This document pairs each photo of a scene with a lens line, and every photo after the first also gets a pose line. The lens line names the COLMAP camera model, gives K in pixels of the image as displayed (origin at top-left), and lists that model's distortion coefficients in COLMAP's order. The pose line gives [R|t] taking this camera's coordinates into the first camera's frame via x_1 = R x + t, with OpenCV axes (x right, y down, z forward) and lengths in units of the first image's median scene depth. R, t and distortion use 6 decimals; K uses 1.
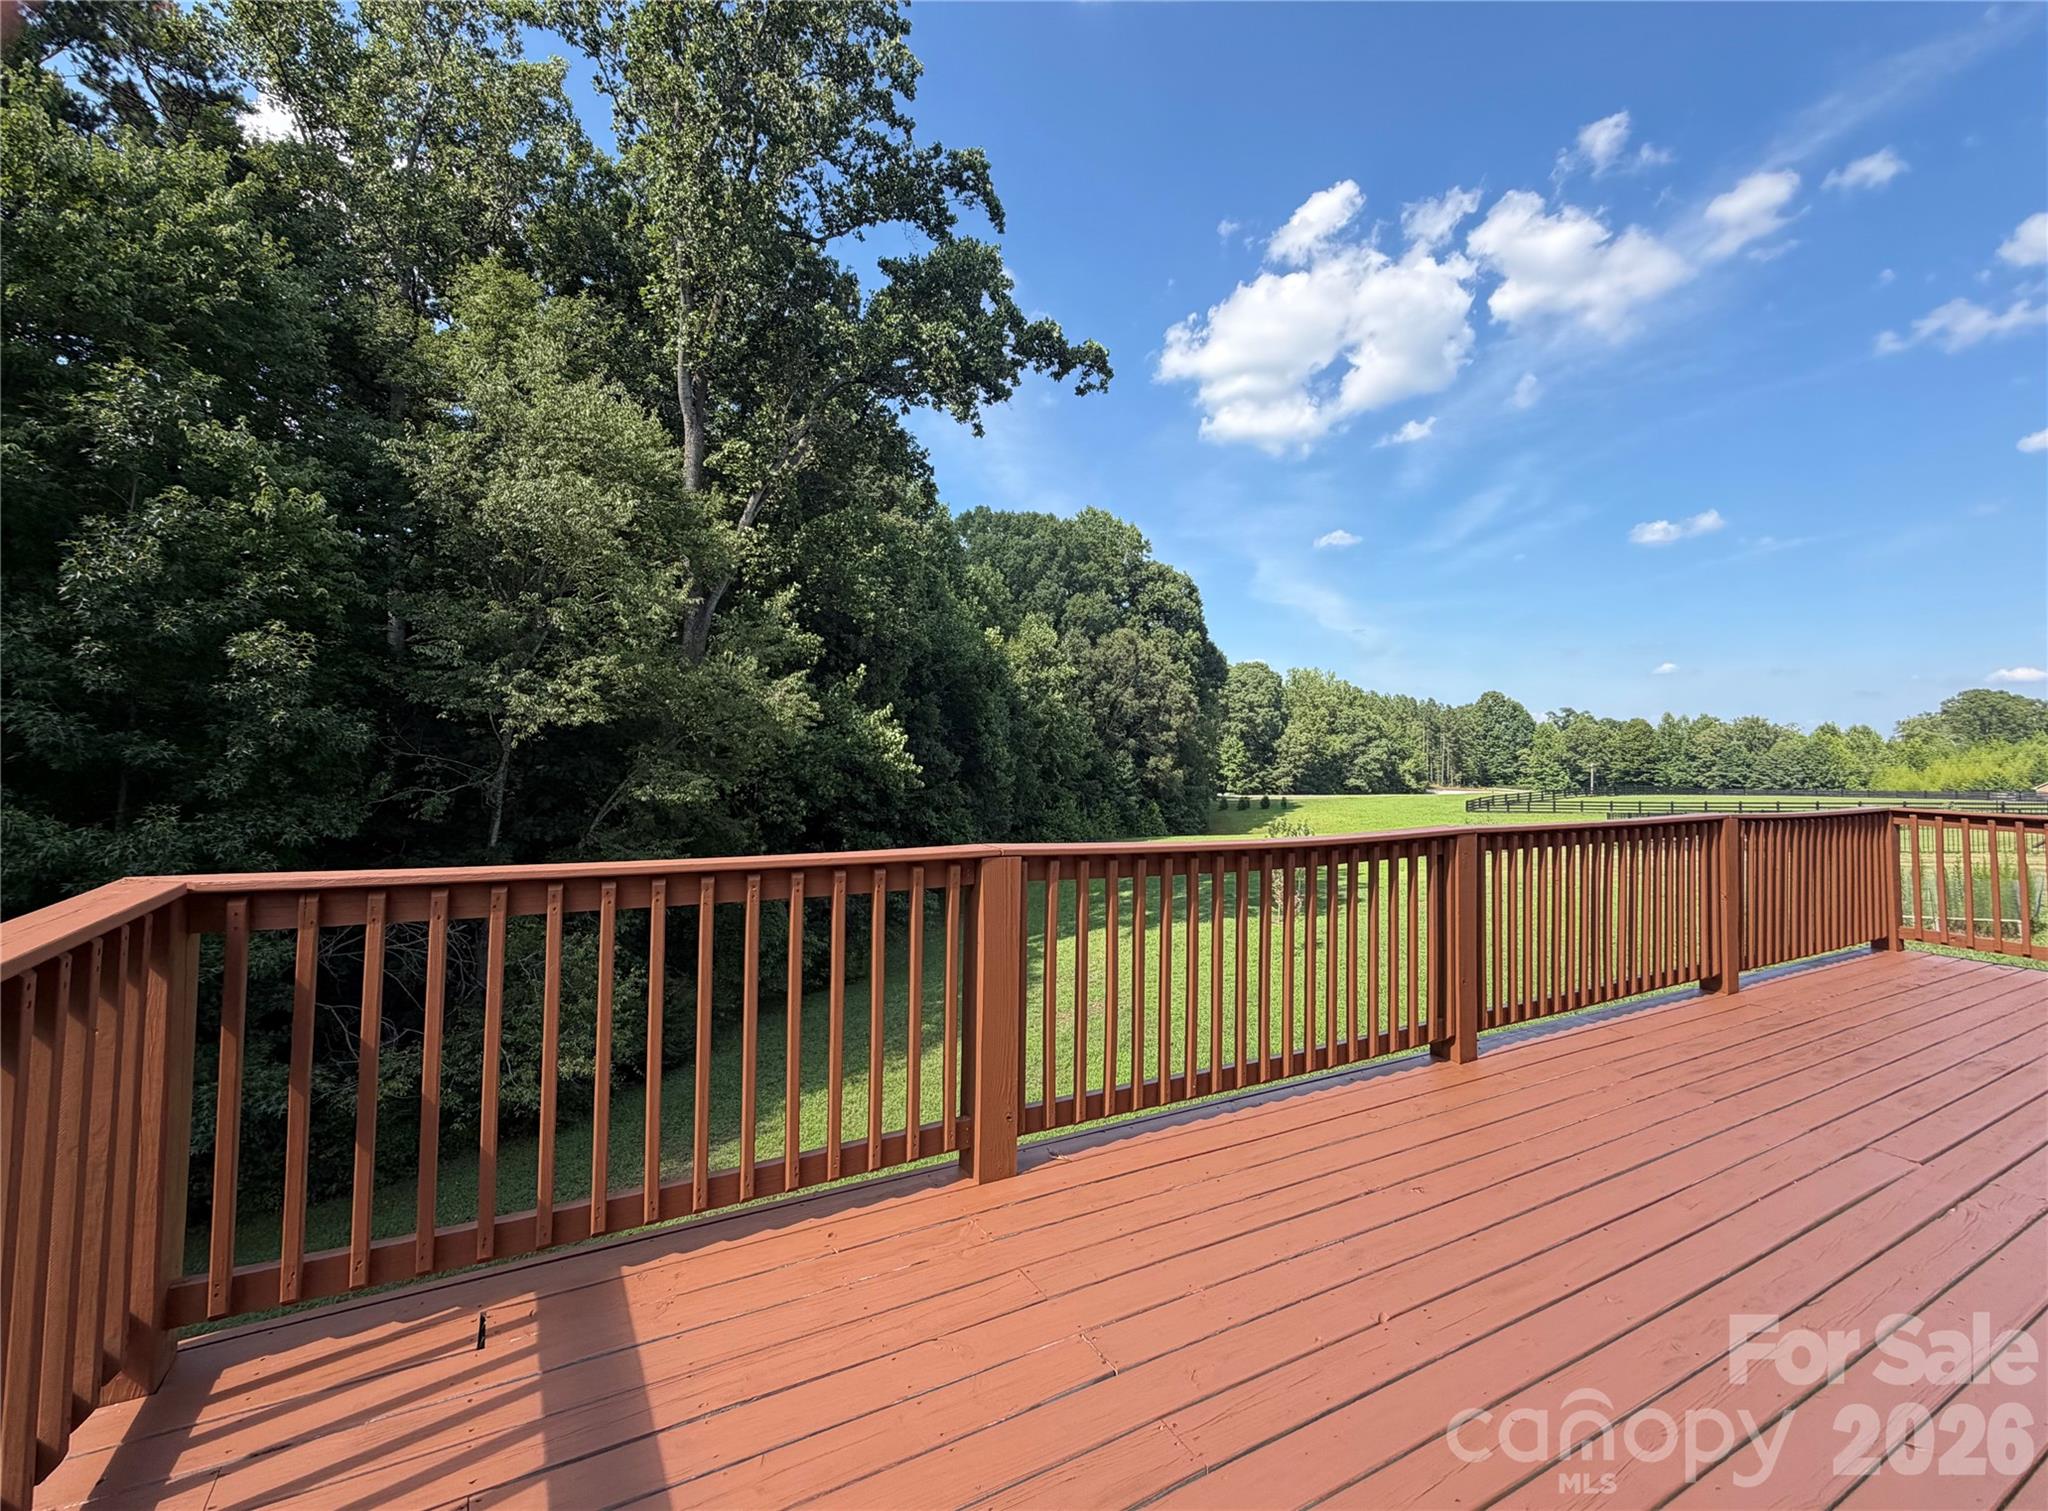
lens RADIAL K [[884.9, 0, 932.8], [0, 884.9, 716.9], [0, 0, 1]] dist [0.000051, -0.000014]
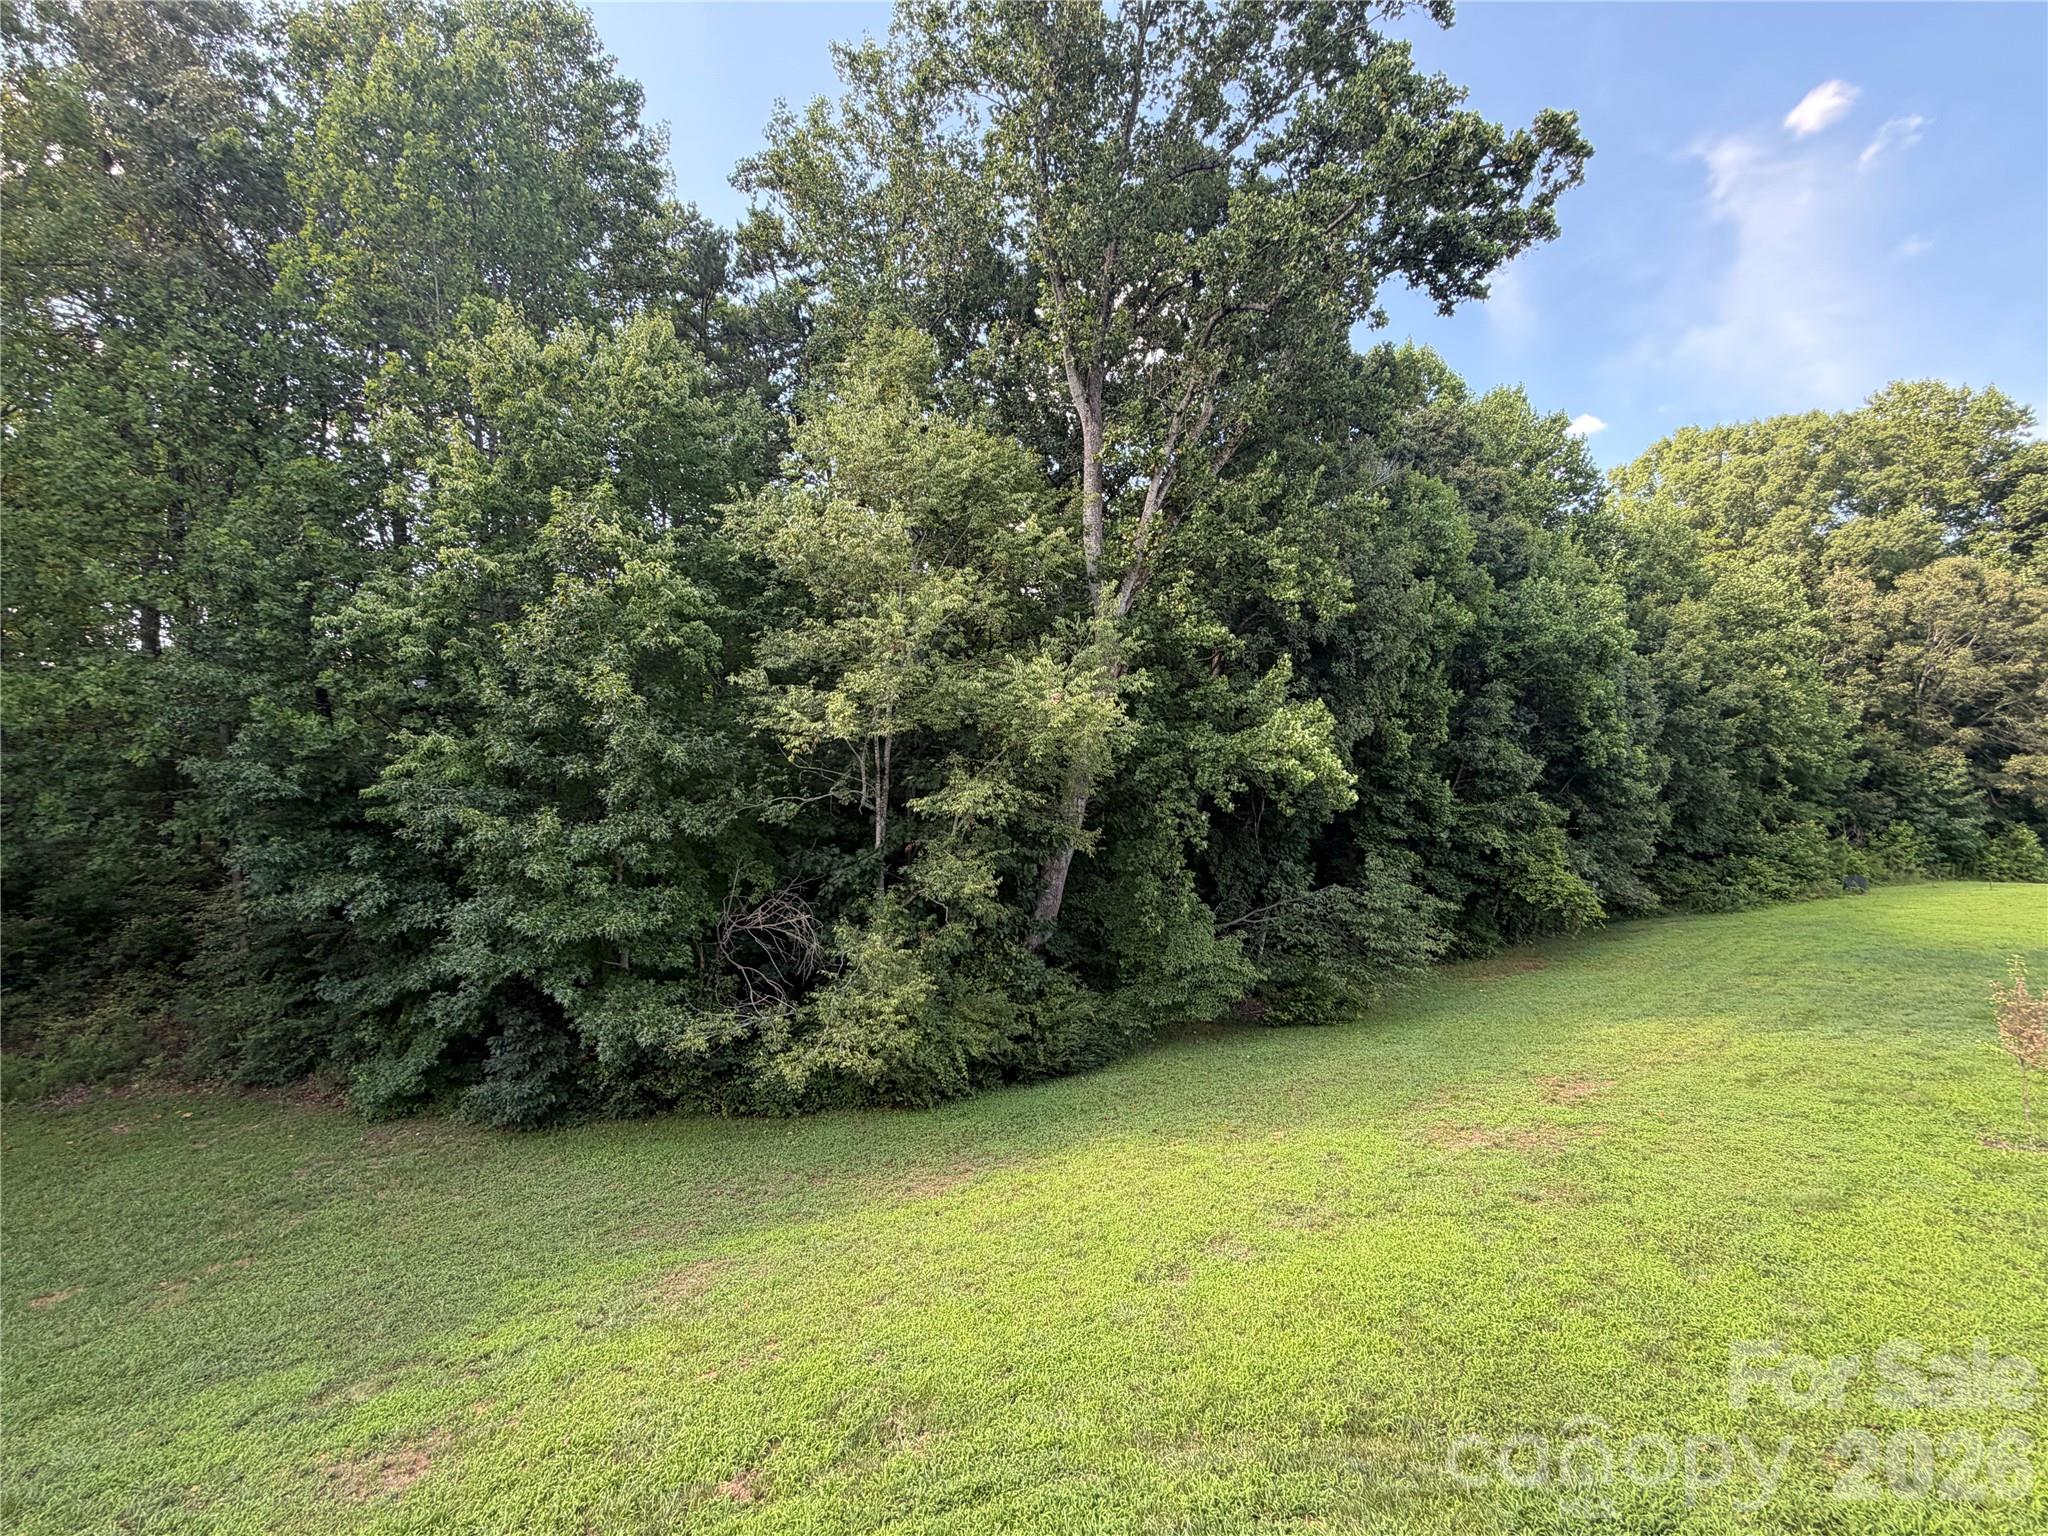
lens RADIAL K [[821.1, 0, 1024.0], [0, 821.1, 768.0], [0, 0, 1]] dist [-0.000728, -0.000242]
pose [[0.750787, -0.007418, -0.660503, 0.105199], [0.040964, 0.998535, 0.035349, 0.004689], [0.659273, -0.053596, 0.749991, 0.103259]]
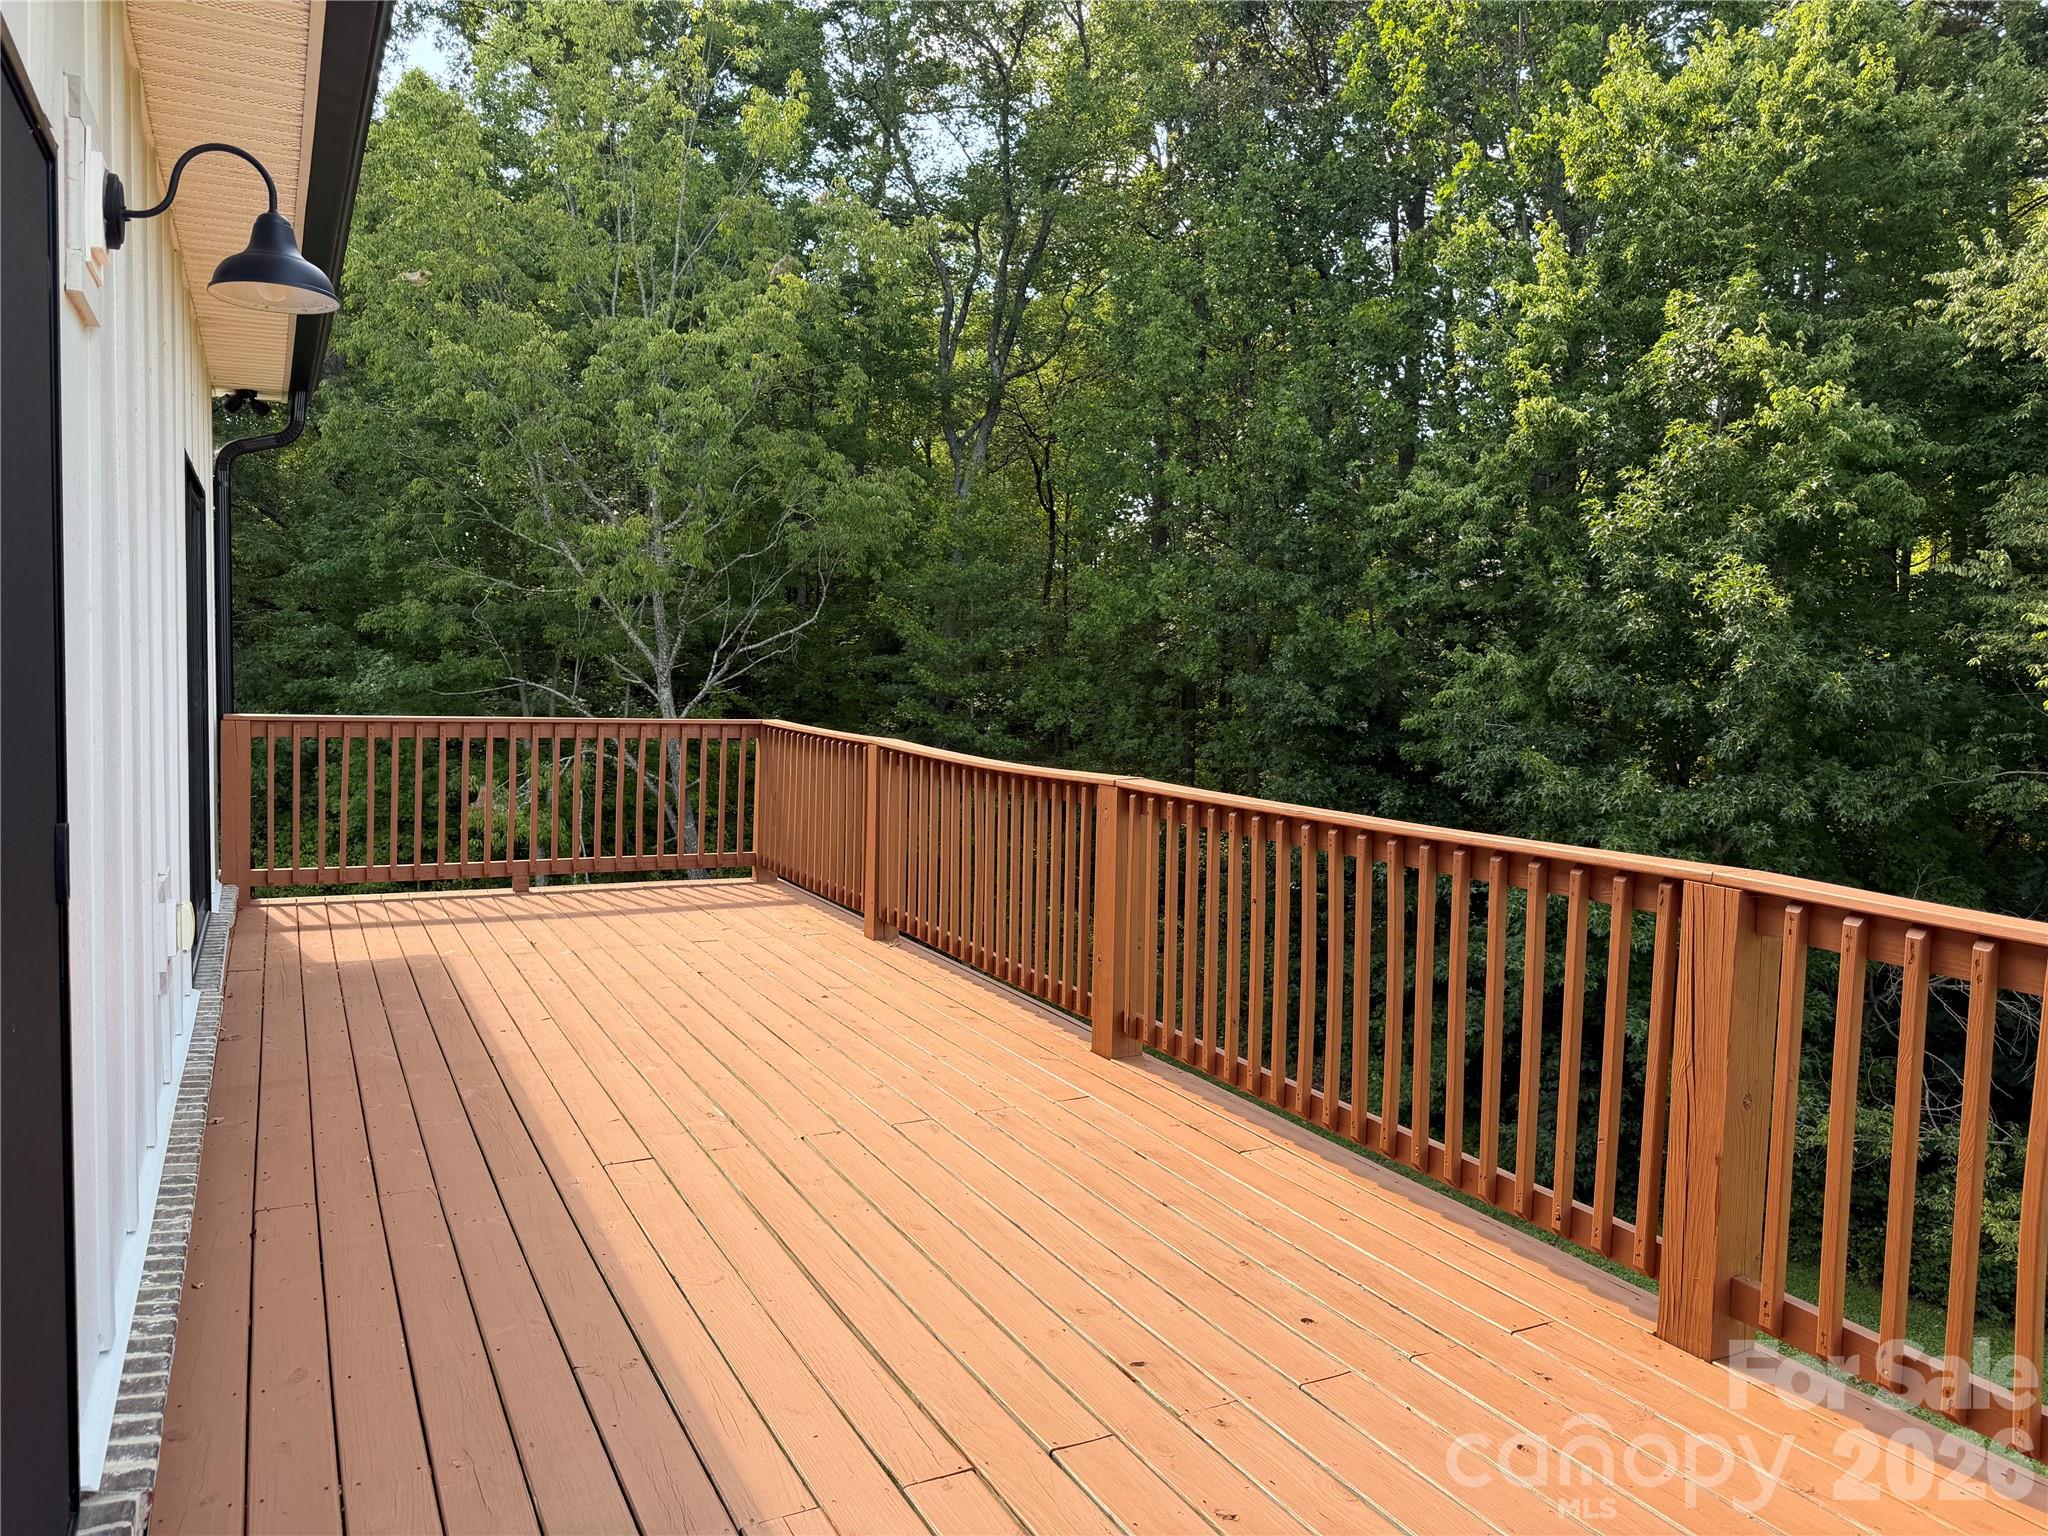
lens RADIAL K [[1450.3, 0, 1024.0], [0, 1450.3, 768.0], [0, 0, 1]] dist [0.044410, -0.056315]
pose [[-0.014300, 0.055267, -0.998369, 0.147643], [0.008506, 0.998442, 0.055150, 0.003245], [0.999862, -0.007704, -0.014748, 0.067021]]
